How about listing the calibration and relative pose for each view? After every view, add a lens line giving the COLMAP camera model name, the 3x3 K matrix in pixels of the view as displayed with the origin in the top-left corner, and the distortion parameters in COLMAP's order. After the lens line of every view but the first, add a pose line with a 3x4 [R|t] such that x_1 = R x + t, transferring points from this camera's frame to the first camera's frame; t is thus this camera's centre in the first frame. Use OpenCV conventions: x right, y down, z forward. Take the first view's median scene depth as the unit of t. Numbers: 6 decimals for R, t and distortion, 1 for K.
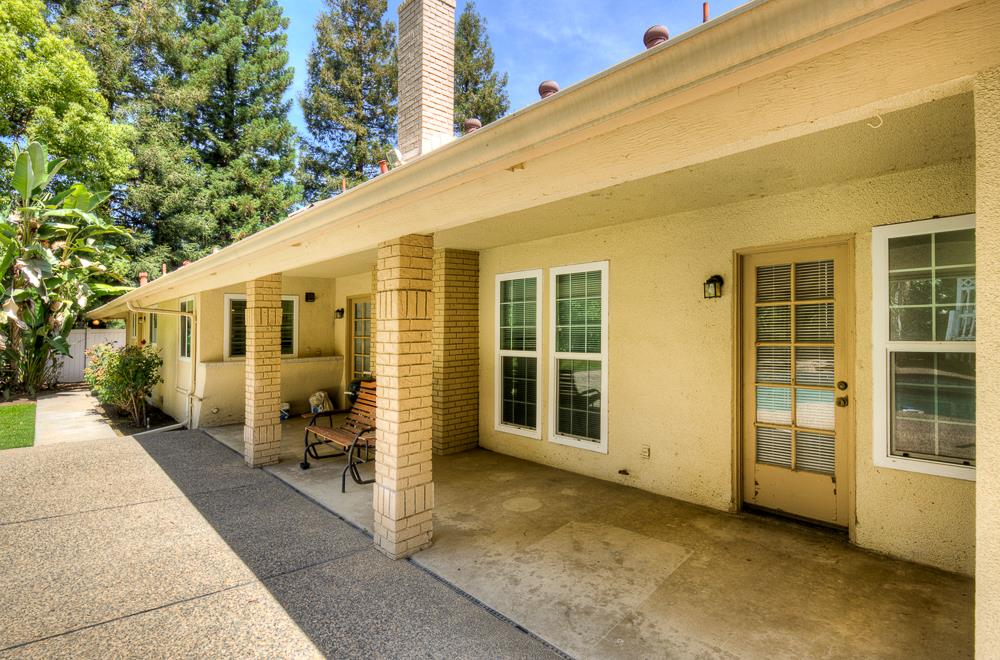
lens RADIAL K [[478.0, 0, 498.1], [0, 478.0, 327.6], [0, 0, 1]] dist [0.001857, 0.000558]
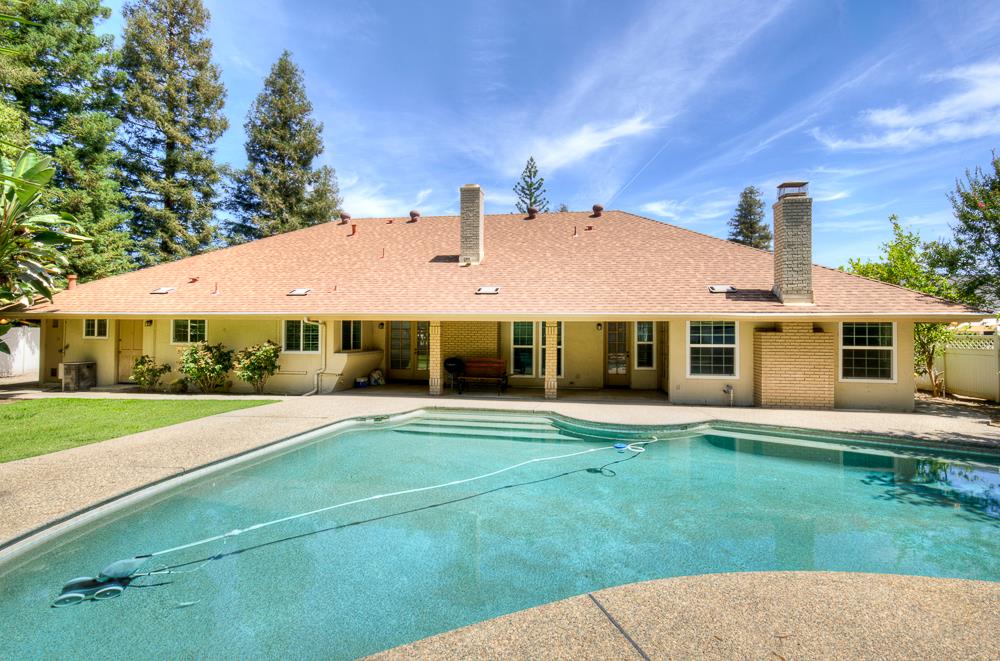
lens RADIAL K [[446.8, 0, 501.4], [0, 446.8, 331.0], [0, 0, 1]] dist [-0.028718, 0.000157]
pose [[0.784085, 0.023388, 0.620213, -1.527958], [-0.021586, 0.999713, -0.010409, -0.002213], [-0.620278, -0.005227, 0.784365, -0.823803]]
